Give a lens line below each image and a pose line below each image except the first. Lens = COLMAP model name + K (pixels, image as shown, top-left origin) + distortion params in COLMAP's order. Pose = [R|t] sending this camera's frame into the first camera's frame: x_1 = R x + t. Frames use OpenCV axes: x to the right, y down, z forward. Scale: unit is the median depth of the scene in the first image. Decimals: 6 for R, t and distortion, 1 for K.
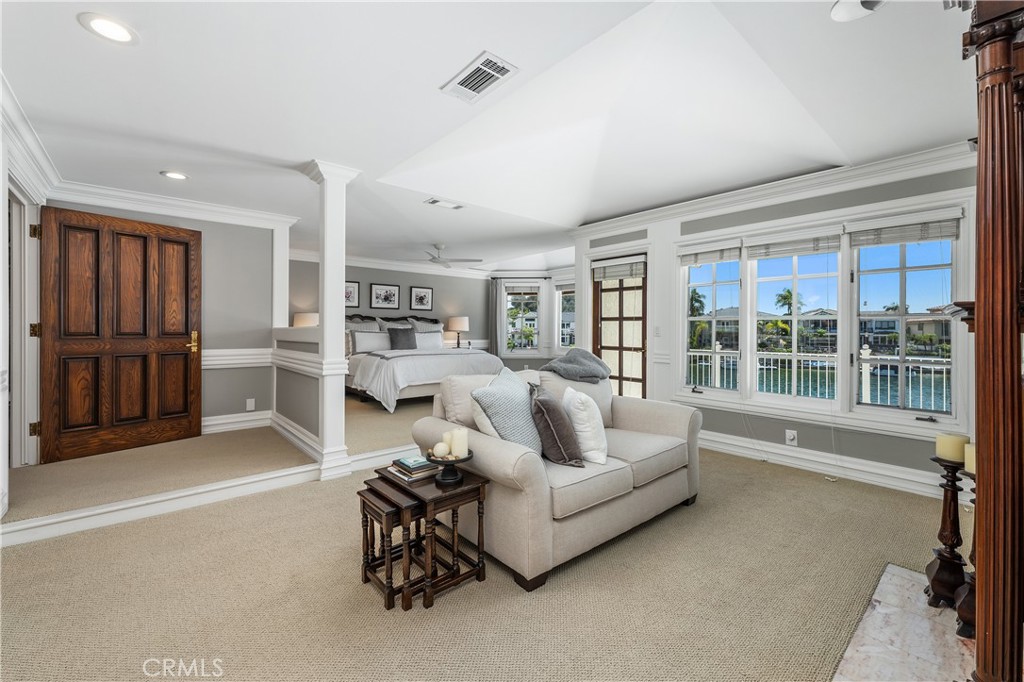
lens RADIAL K [[420.7, 0, 507.9], [0, 420.7, 331.7], [0, 0, 1]] dist [0.004028, 0.001167]
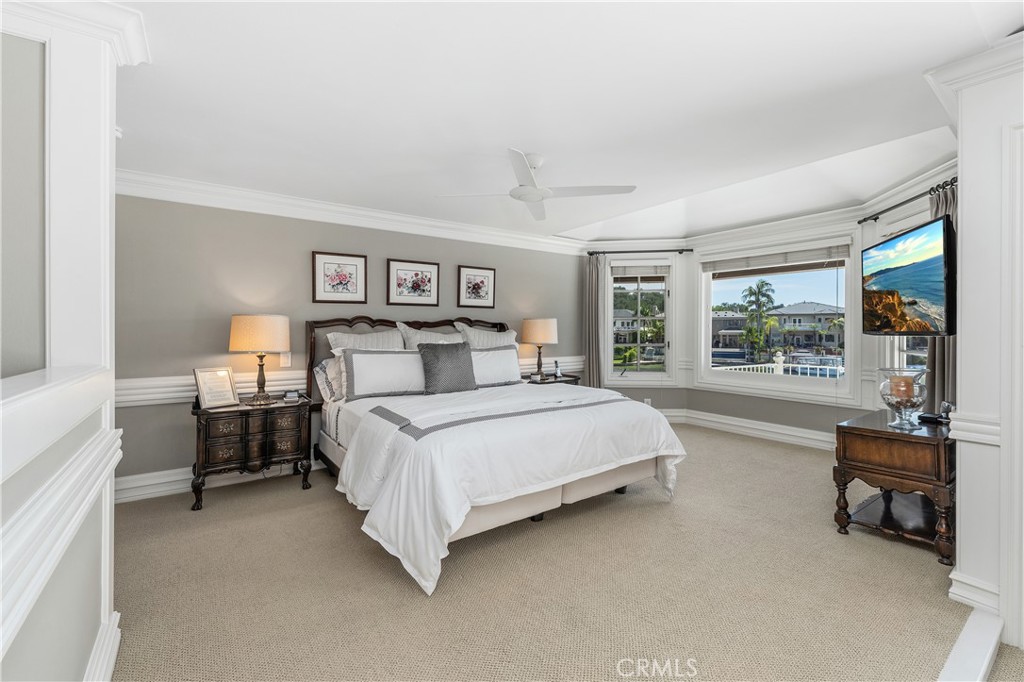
lens RADIAL K [[446.8, 0, 508.4], [0, 446.8, 332.5], [0, 0, 1]] dist [0.000779, -0.000397]
pose [[0.996503, -0.005058, -0.083402, -0.114393], [0.005324, 0.999981, 0.002965, -0.019287], [0.083386, -0.003398, 0.996512, 0.407919]]
